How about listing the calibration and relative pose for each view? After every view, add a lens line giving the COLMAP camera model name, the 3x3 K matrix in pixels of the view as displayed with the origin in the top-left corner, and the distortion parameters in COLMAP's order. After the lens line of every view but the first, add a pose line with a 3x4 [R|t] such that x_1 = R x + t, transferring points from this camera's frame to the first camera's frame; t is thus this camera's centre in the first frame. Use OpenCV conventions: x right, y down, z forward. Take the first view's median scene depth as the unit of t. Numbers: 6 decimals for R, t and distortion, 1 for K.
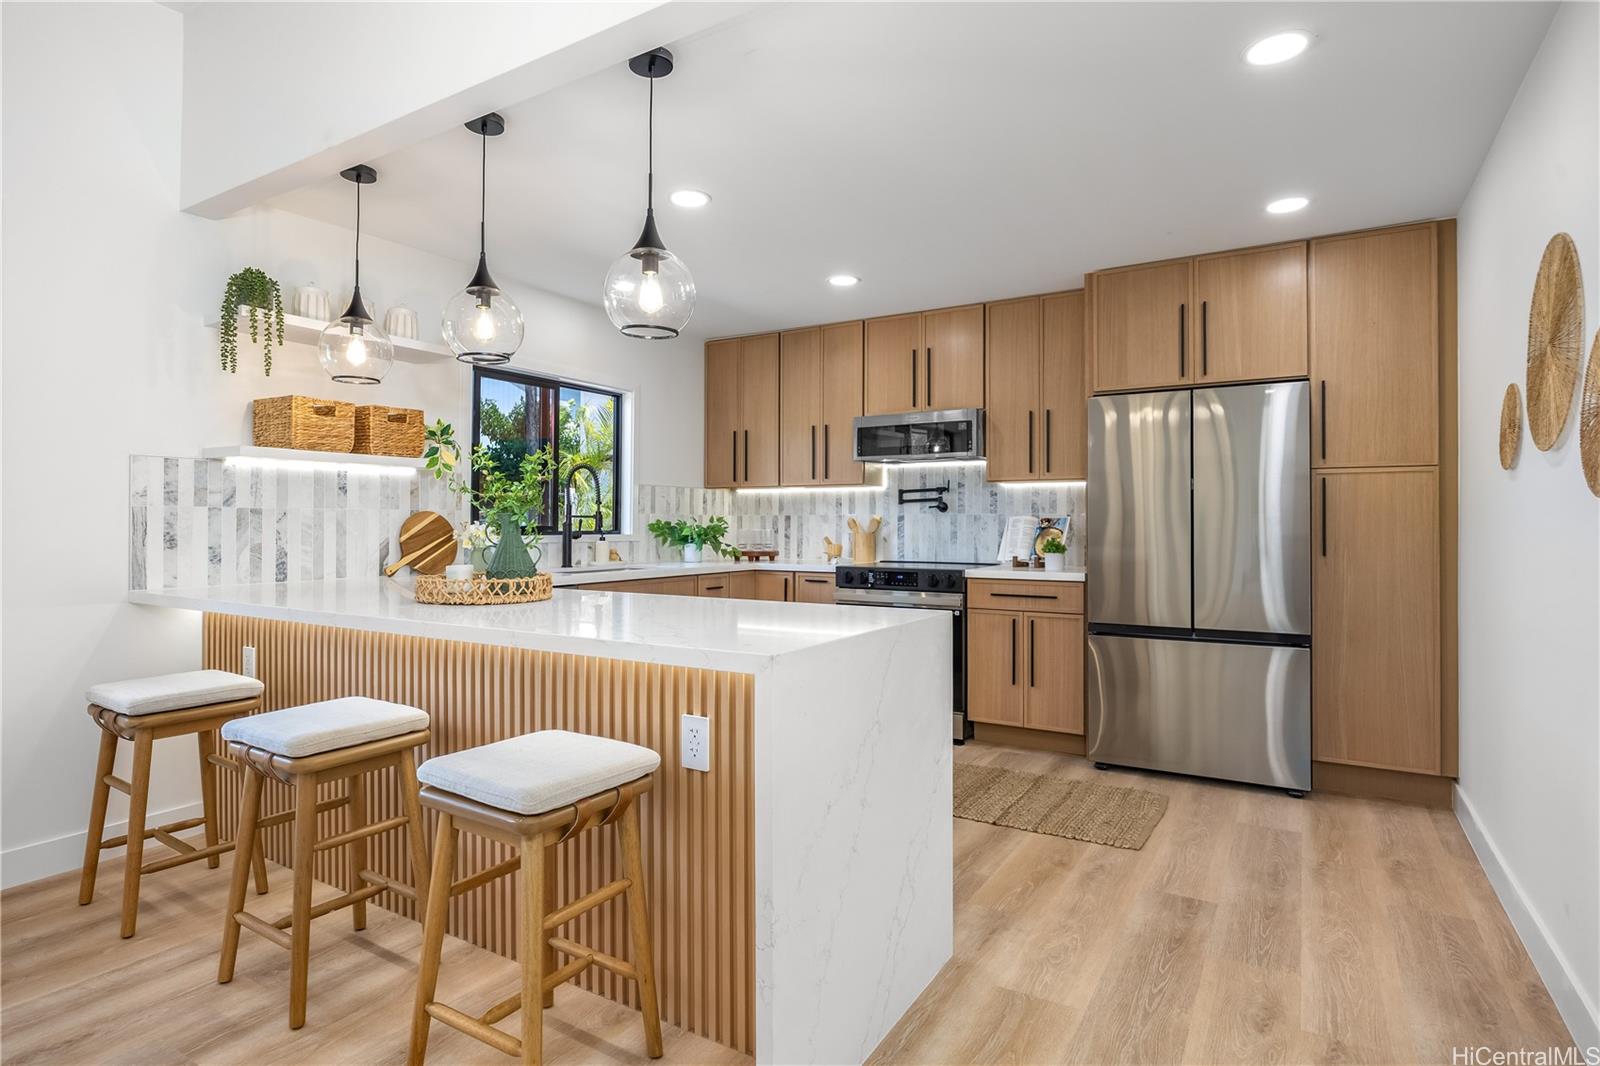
lens RADIAL K [[843.9, 0, 797.5], [0, 843.9, 518.1], [0, 0, 1]] dist [-0.005353, 0.001374]
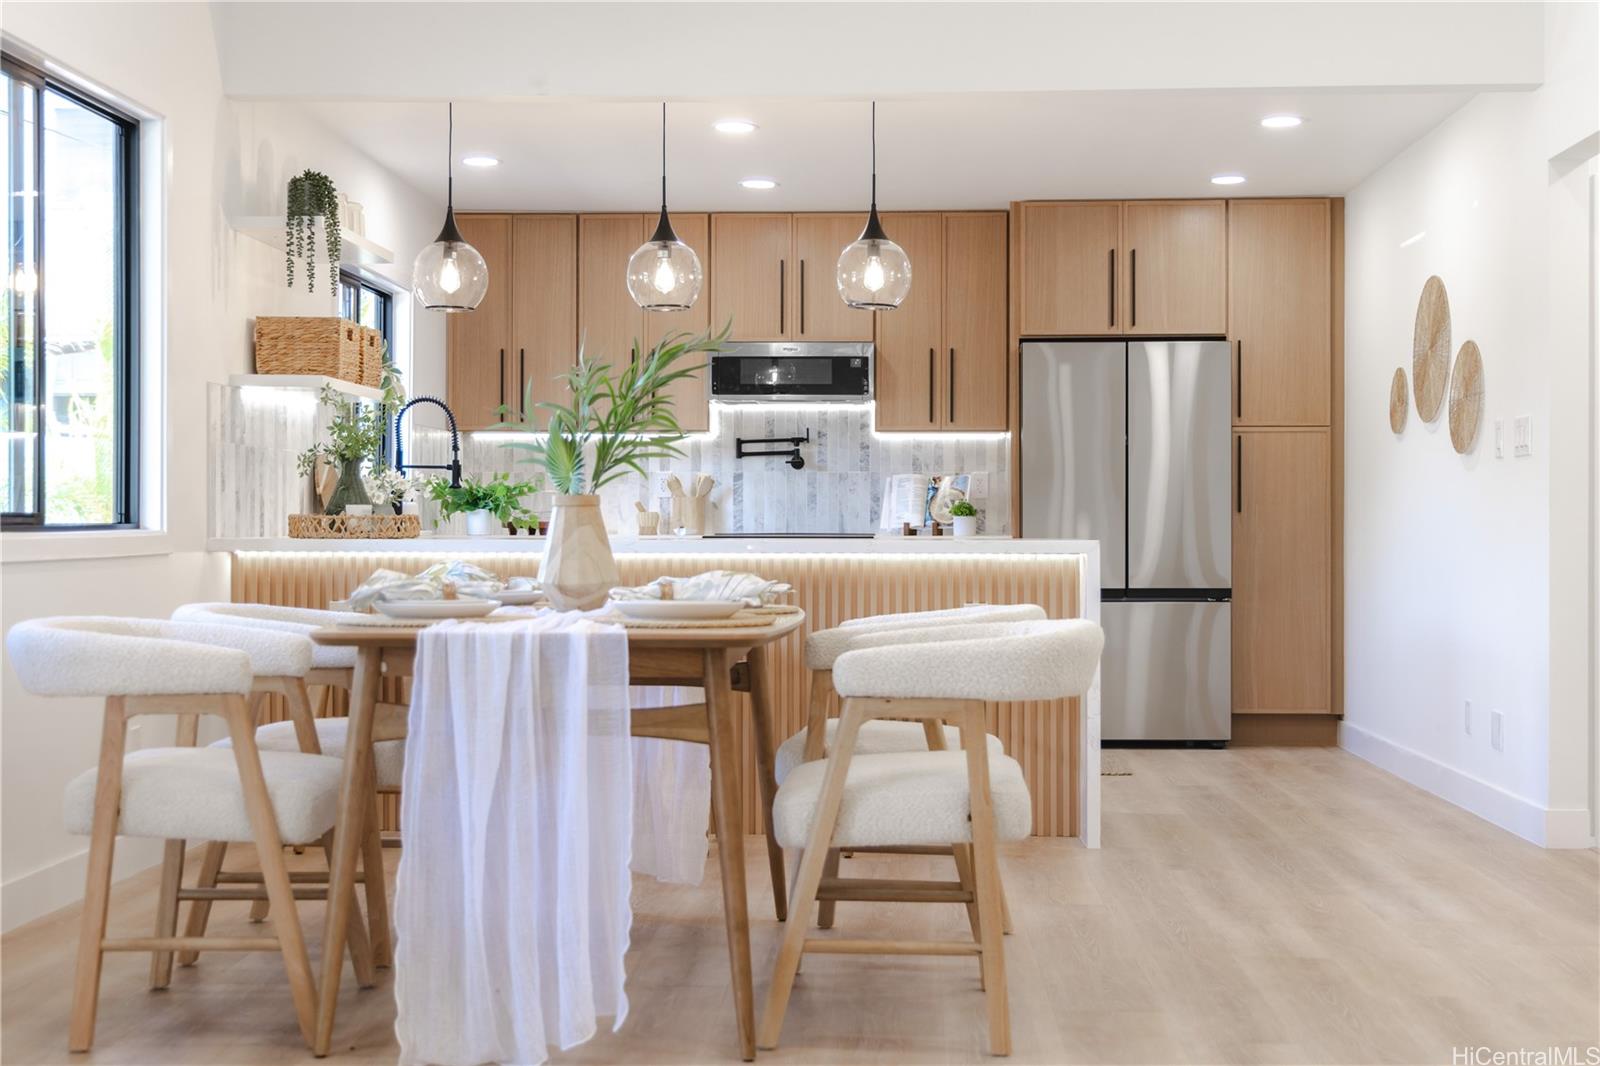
lens RADIAL K [[2172.9, 0, 813.8], [0, 2172.9, 535.9], [0, 0, 1]] dist [0.019435, 0.000000]
pose [[0.874219, -0.002114, 0.485527, -0.817254], [-0.002538, 0.999957, 0.008924, 0.037830], [-0.485525, -0.009034, 0.874176, -0.779159]]
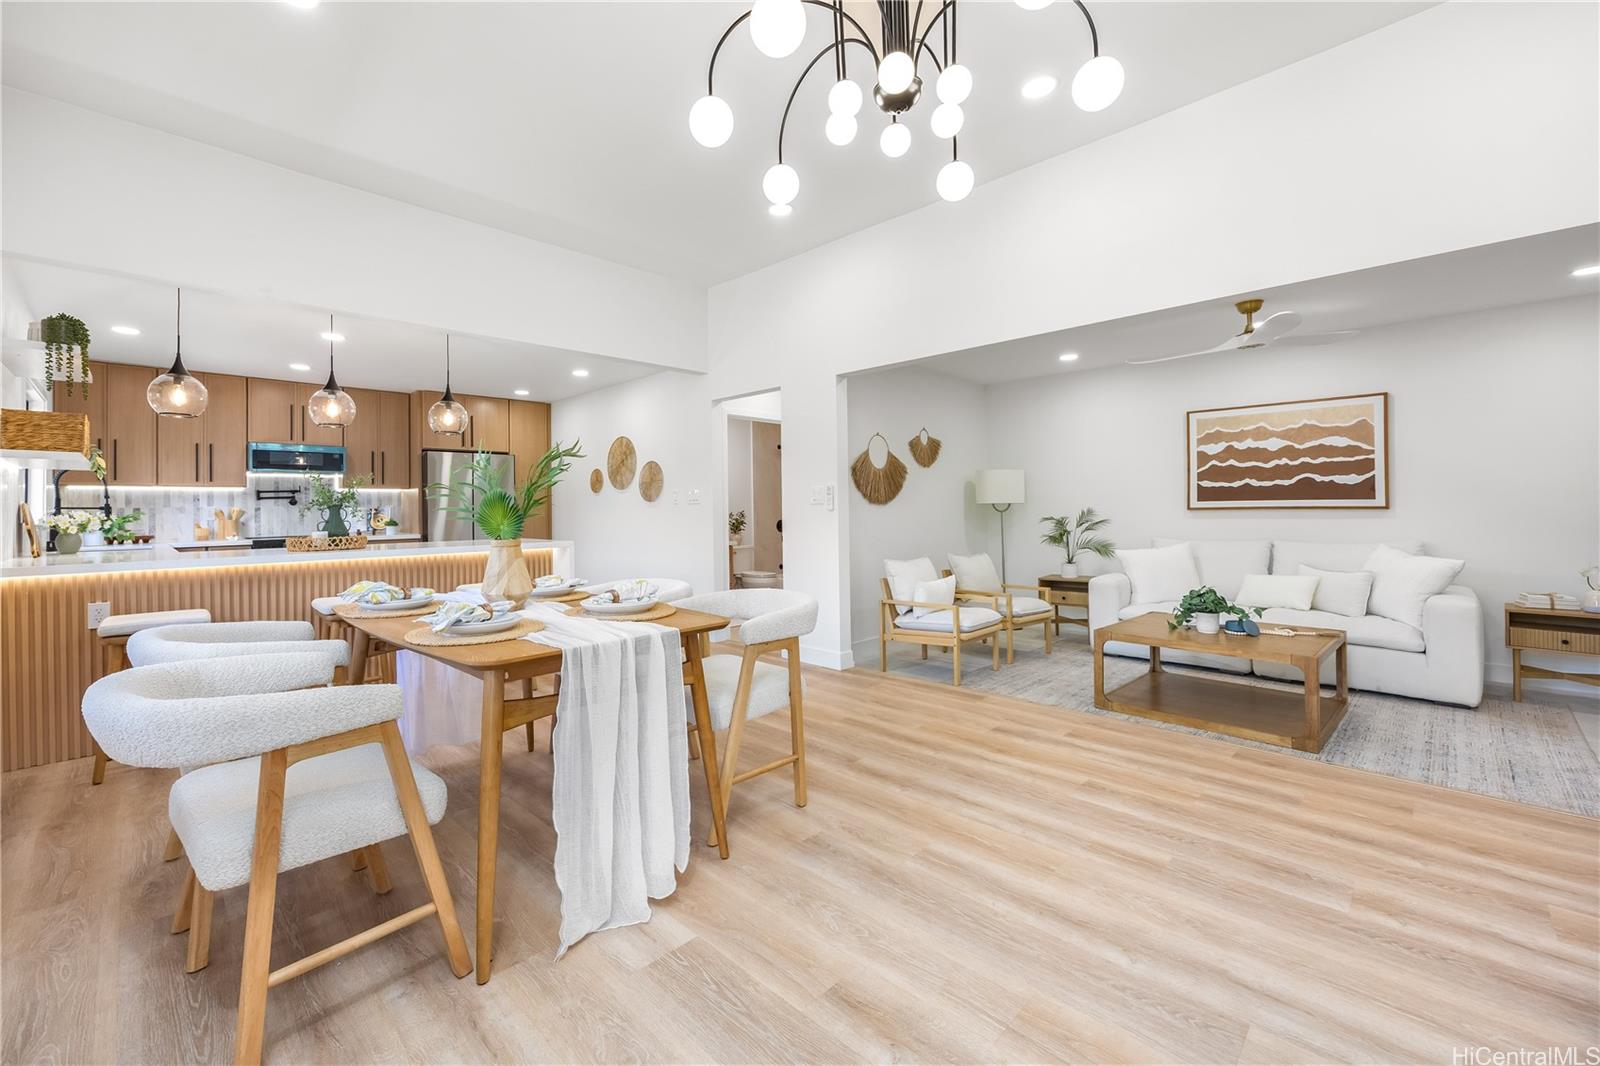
lens RADIAL K [[649.7, 0, 764.6], [0, 649.7, 504.1], [0, 0, 1]] dist [-0.003672, -0.000033]
pose [[0.235670, 0.001898, 0.971831, -0.861799], [0.011034, 0.999928, -0.004628, 0.006906], [-0.971770, 0.011814, 0.235632, -0.176603]]
